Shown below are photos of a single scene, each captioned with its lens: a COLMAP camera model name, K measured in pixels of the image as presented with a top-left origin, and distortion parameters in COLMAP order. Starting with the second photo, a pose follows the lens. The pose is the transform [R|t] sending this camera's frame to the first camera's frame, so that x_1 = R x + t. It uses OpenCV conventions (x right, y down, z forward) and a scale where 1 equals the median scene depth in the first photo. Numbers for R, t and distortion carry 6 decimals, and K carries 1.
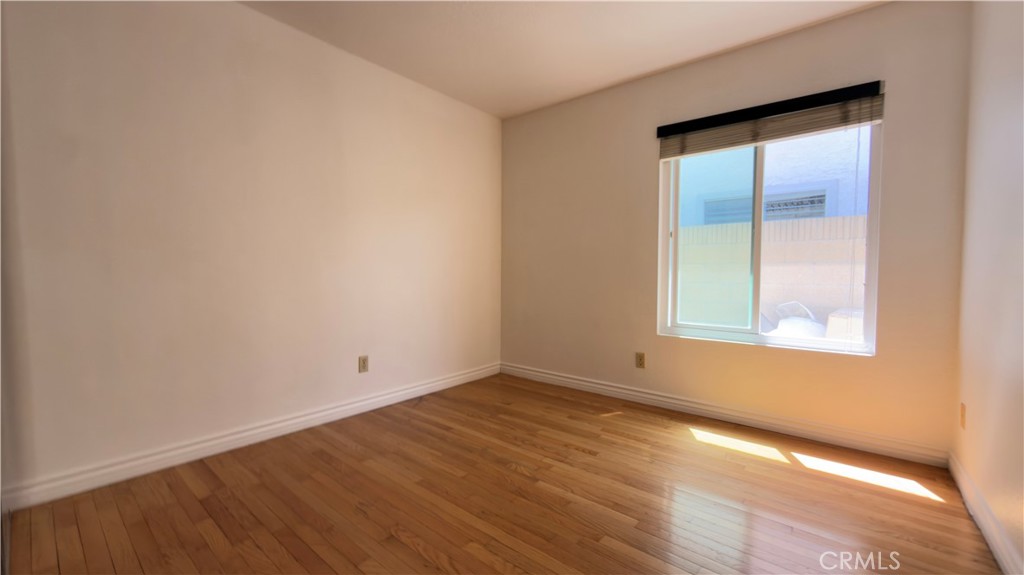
lens RADIAL K [[403.8, 0, 512.1], [0, 403.8, 287.0], [0, 0, 1]] dist [0.004687, 0.000260]
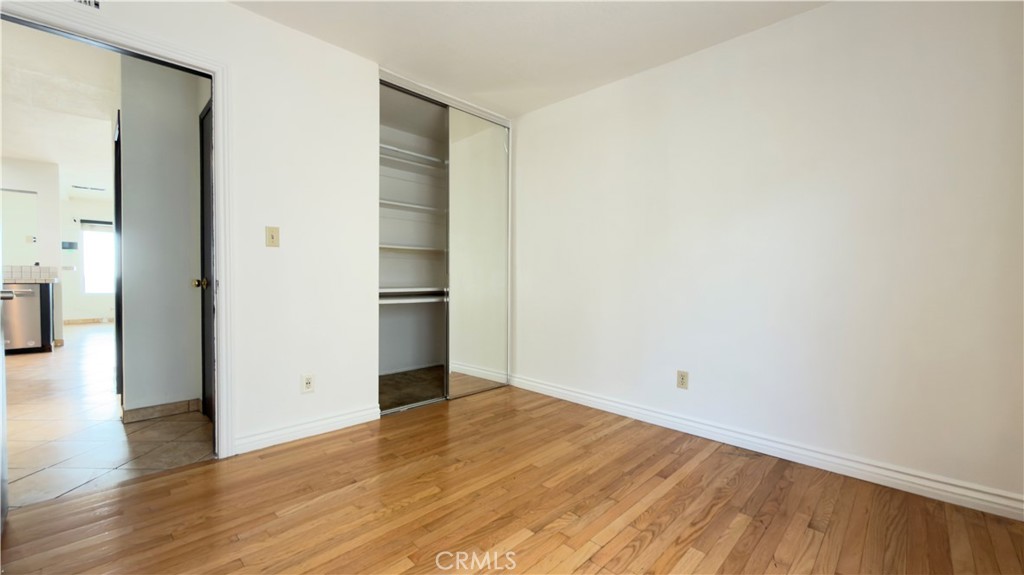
lens RADIAL K [[403.8, 0, 510.5], [0, 403.8, 285.9], [0, 0, 1]] dist [0.004687, 0.000260]
pose [[-0.084432, 0.007500, -0.996401, 0.753487], [-0.043182, 0.999005, 0.011178, -0.024962], [0.995493, 0.043970, -0.084024, 0.849598]]
